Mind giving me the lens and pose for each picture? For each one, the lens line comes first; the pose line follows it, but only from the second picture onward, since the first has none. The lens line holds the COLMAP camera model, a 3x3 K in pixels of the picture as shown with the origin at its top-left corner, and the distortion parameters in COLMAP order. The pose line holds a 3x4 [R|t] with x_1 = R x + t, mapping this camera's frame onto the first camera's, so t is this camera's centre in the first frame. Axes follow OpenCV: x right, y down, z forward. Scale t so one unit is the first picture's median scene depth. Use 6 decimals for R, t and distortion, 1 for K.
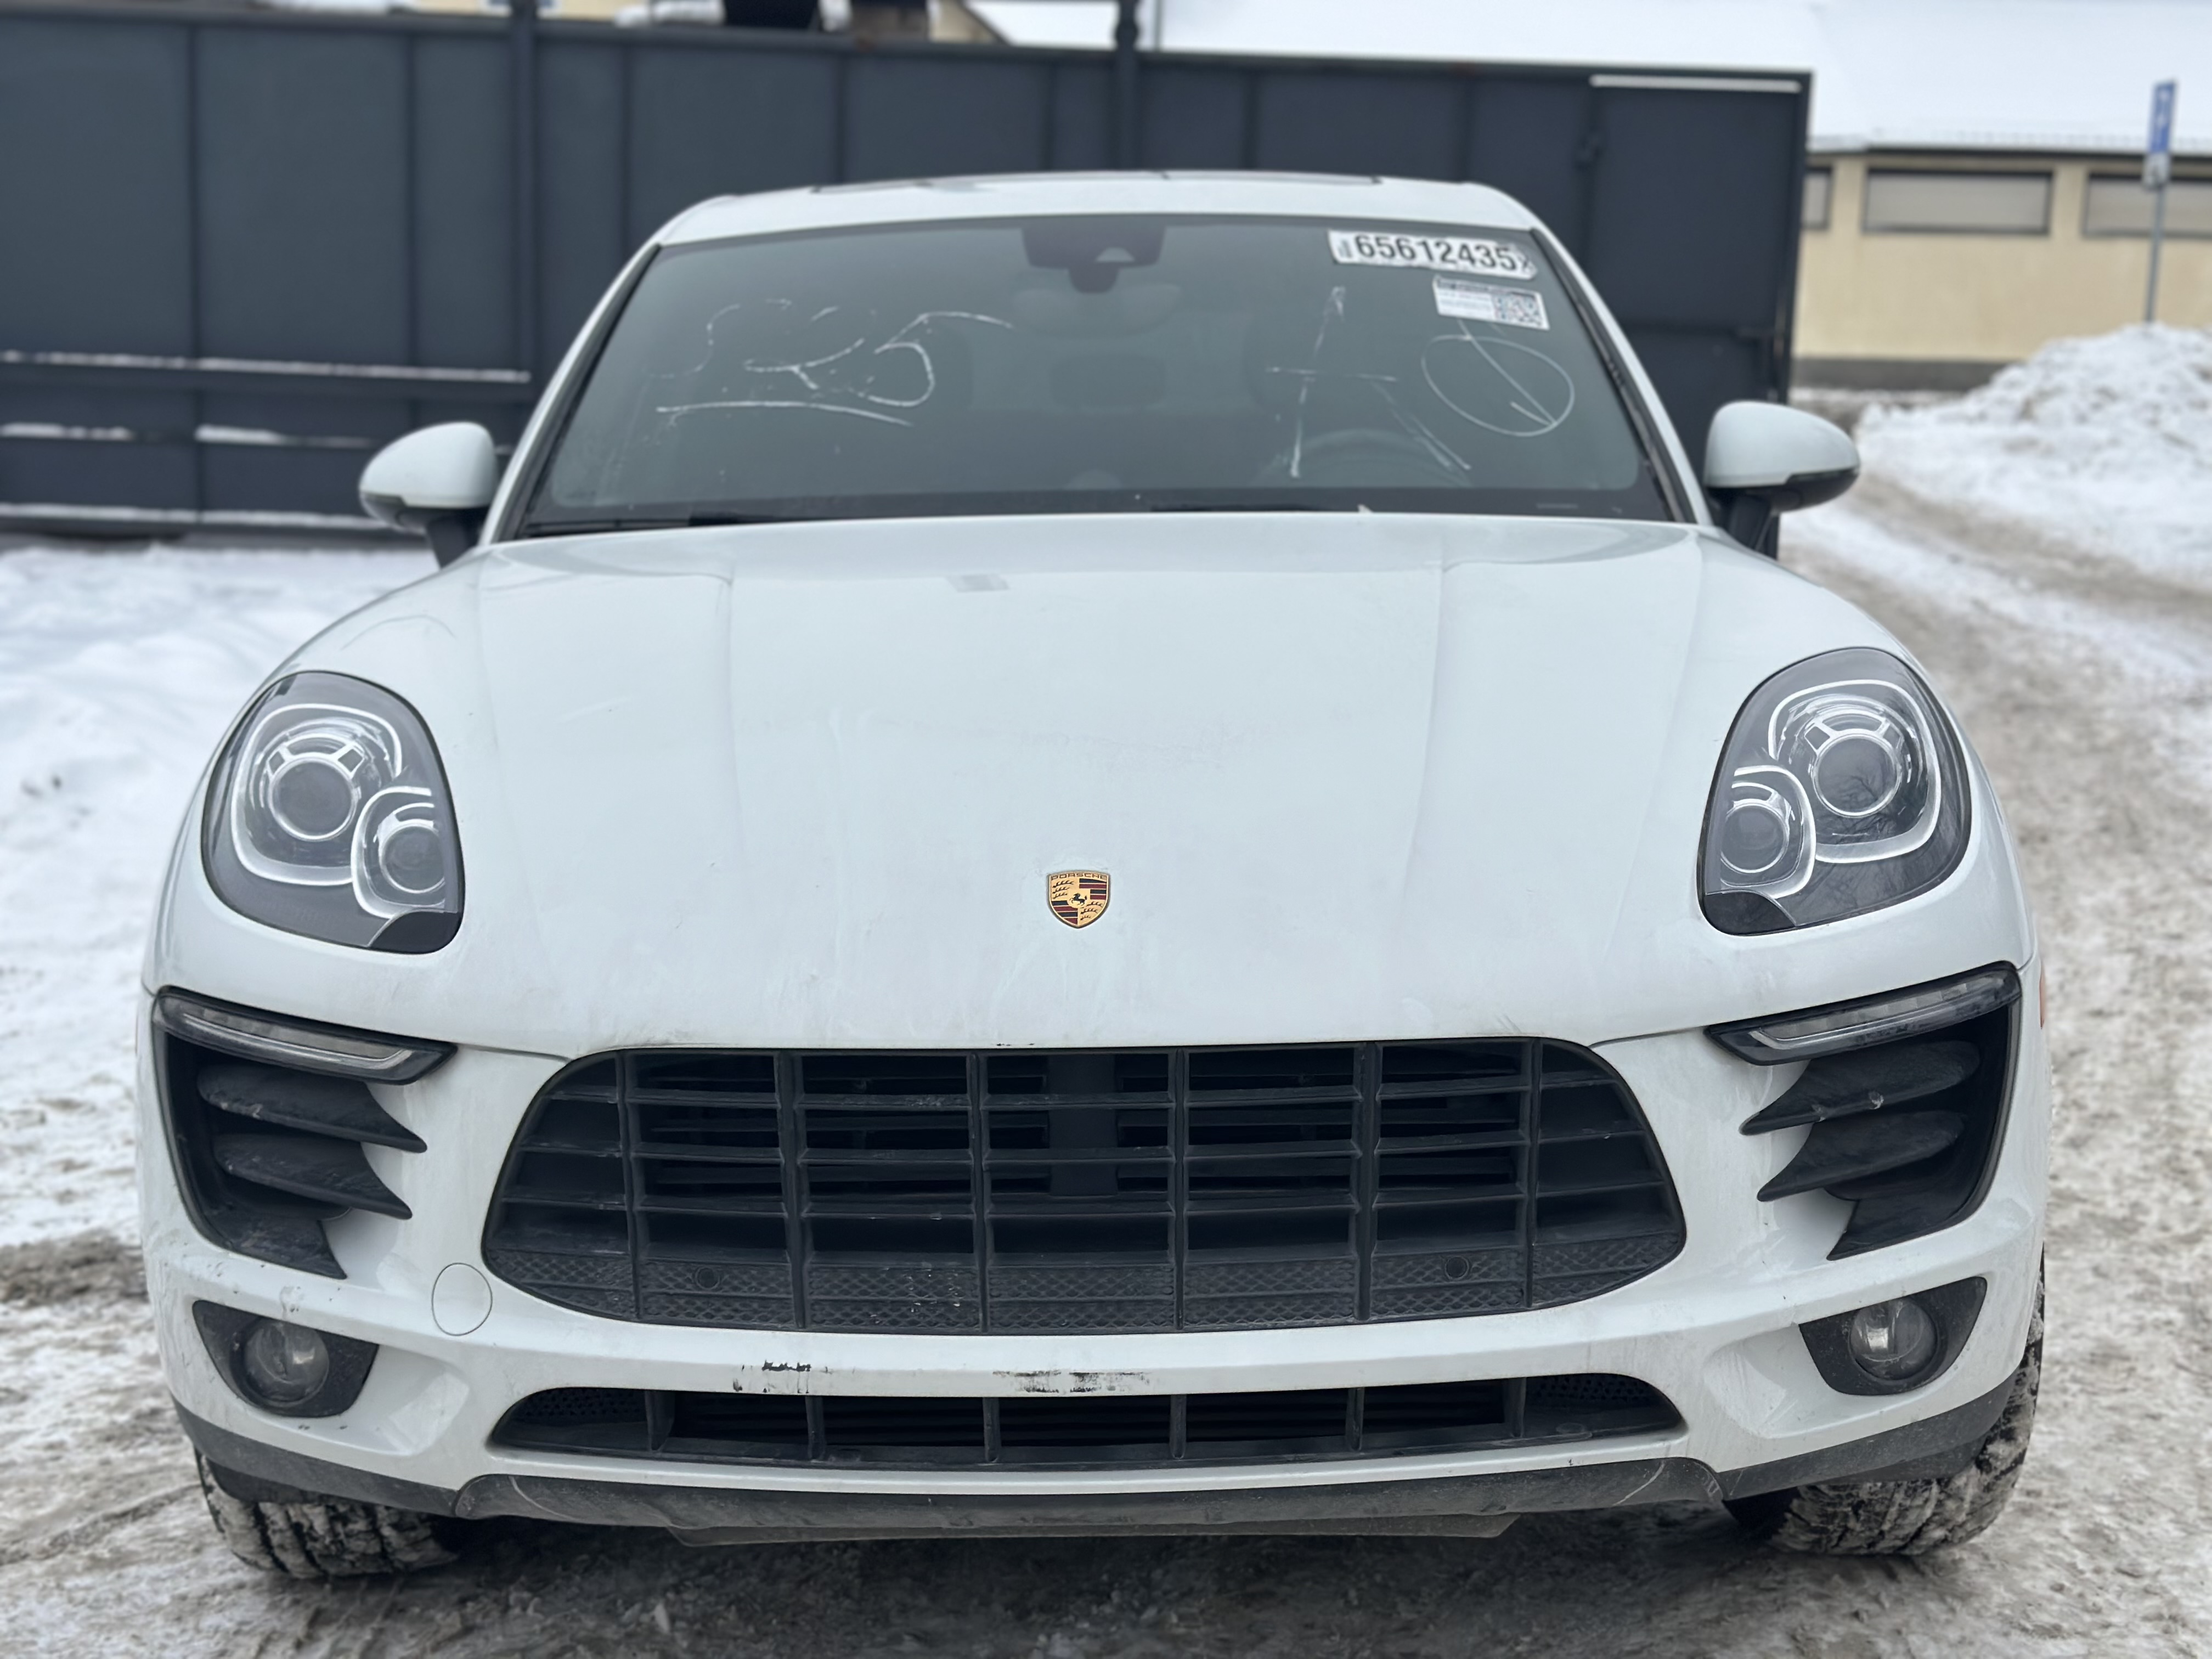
lens RADIAL K [[3055.9, 0, 1110.0], [0, 3055.9, 818.0], [0, 0, 1]] dist [0.113802, 0.000000]
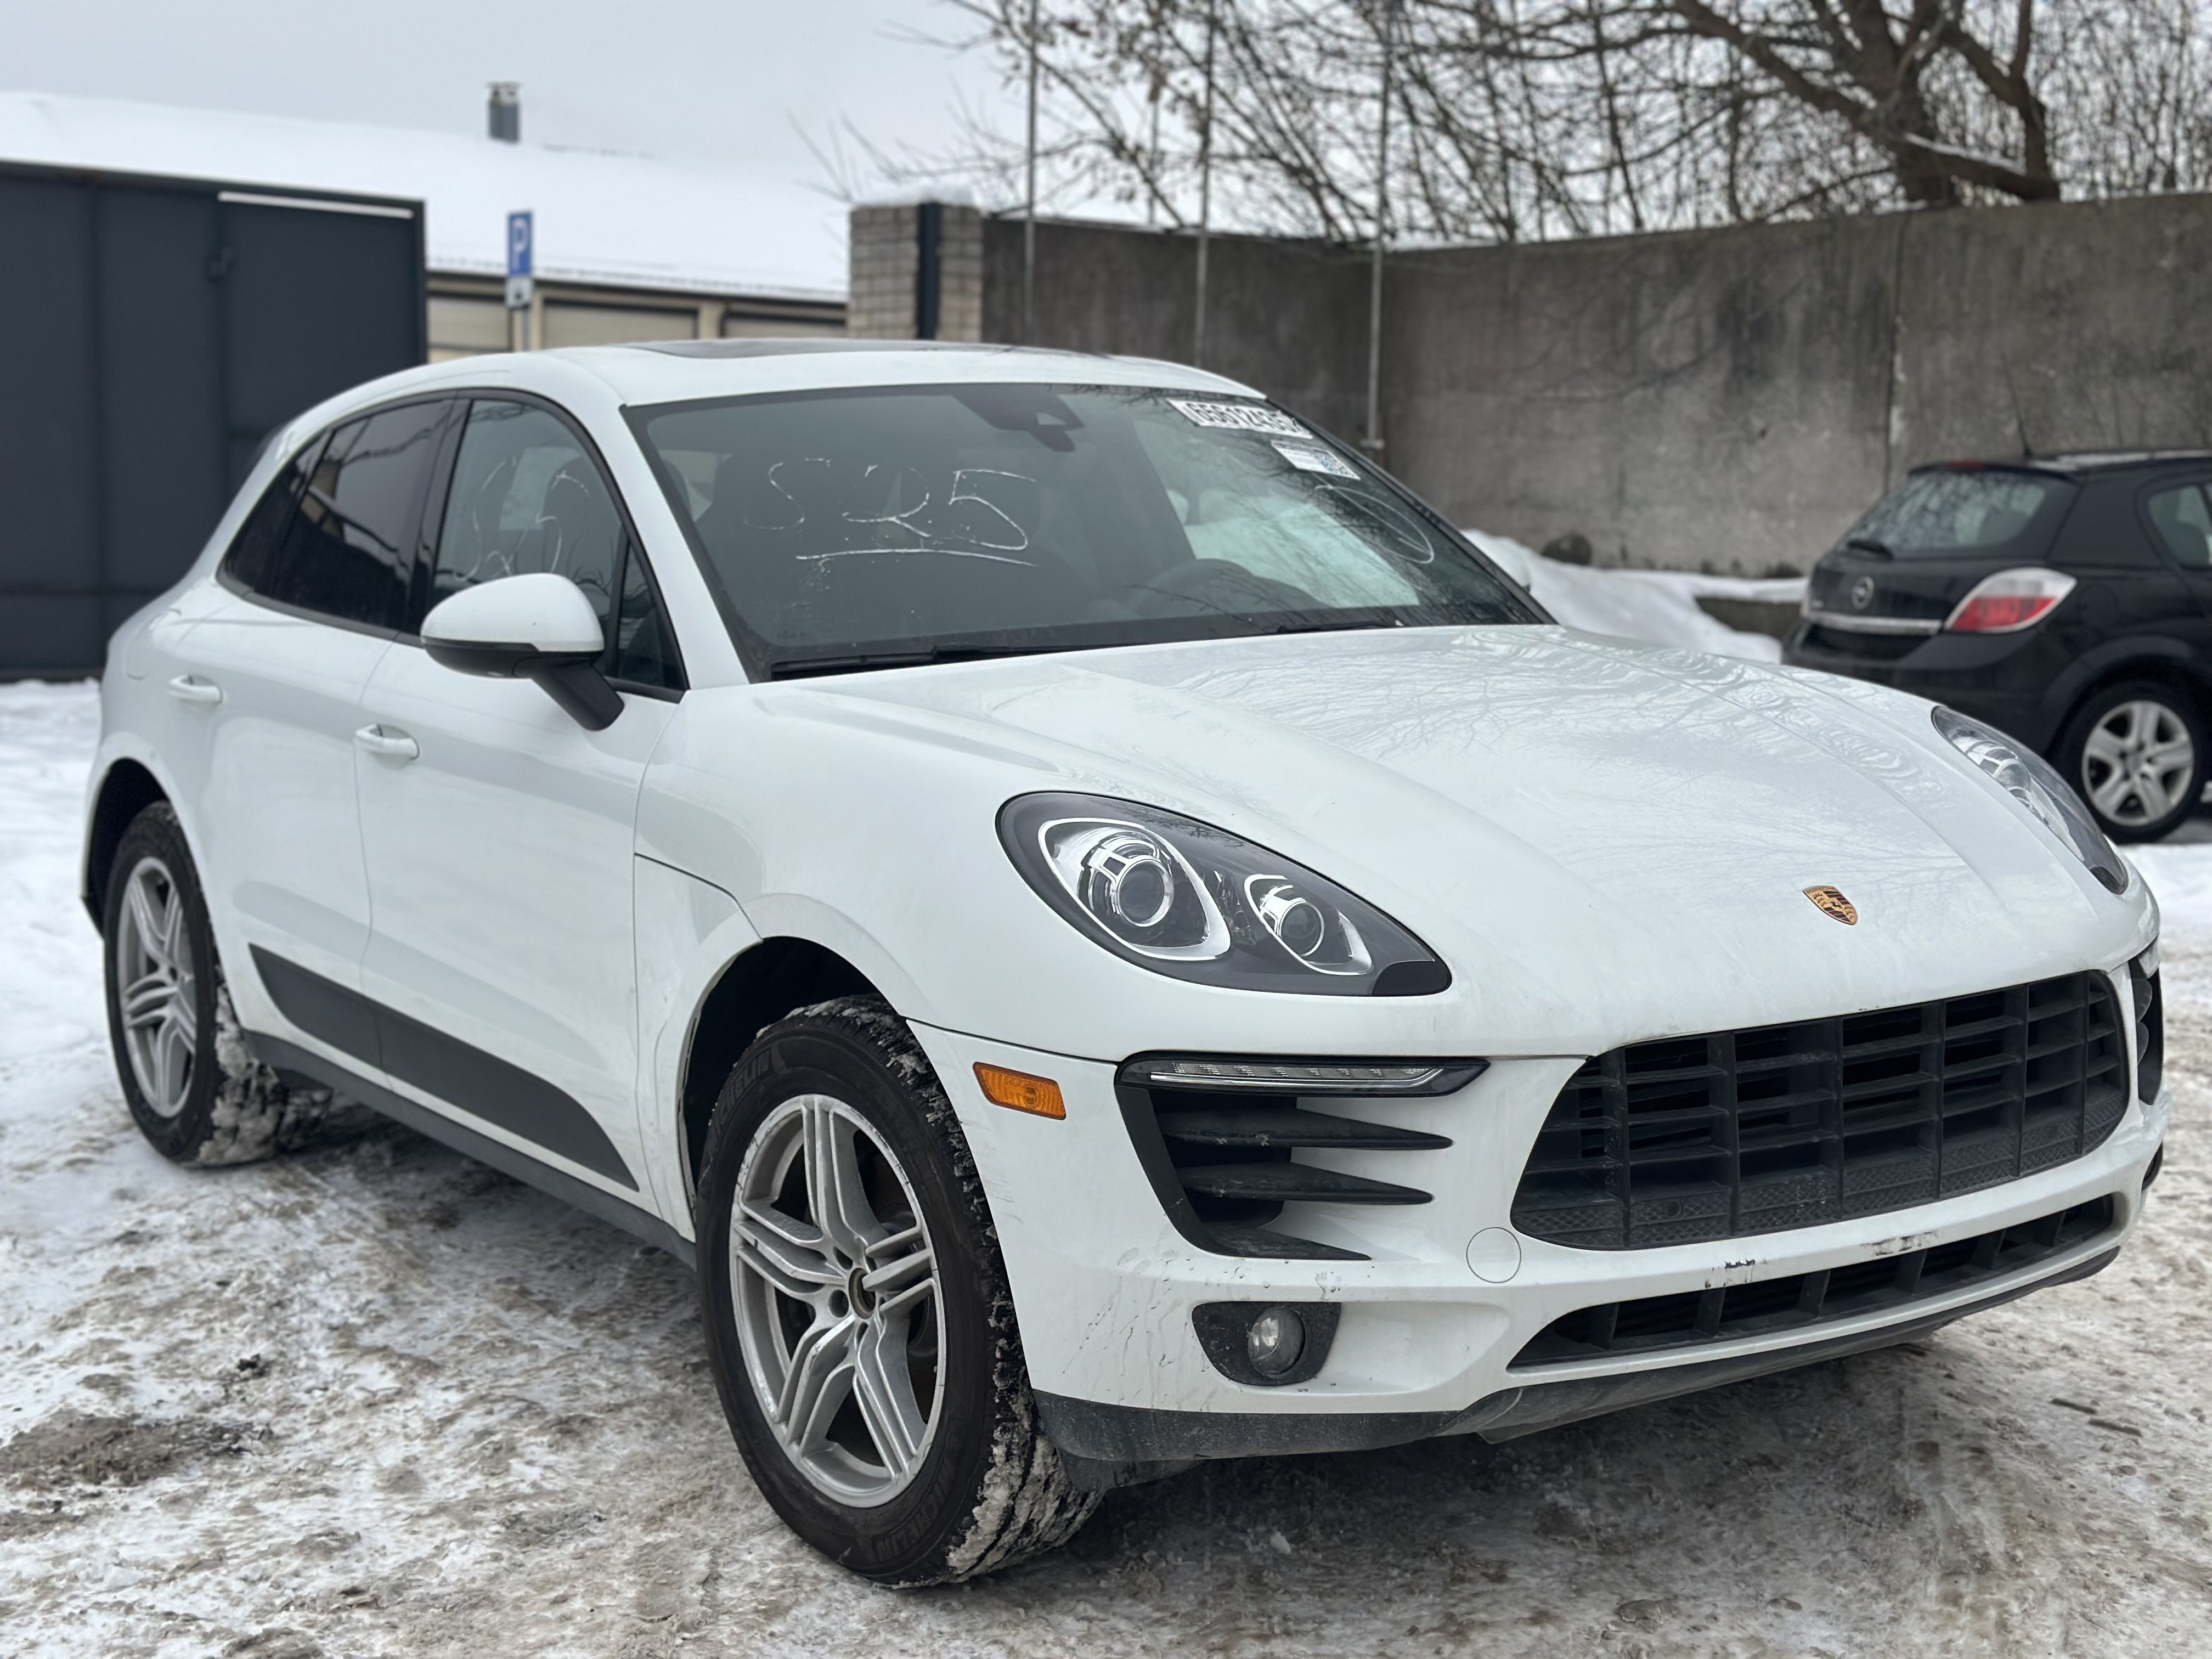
lens RADIAL K [[3055.9, 0, 1109.0], [0, 3055.9, 836.8], [0, 0, 1]] dist [0.113802, 0.000000]
pose [[0.835736, -0.072592, 0.544311, -1.015147], [0.086214, 0.996276, 0.000495, -0.032620], [-0.542321, 0.046514, 0.838883, 0.000612]]
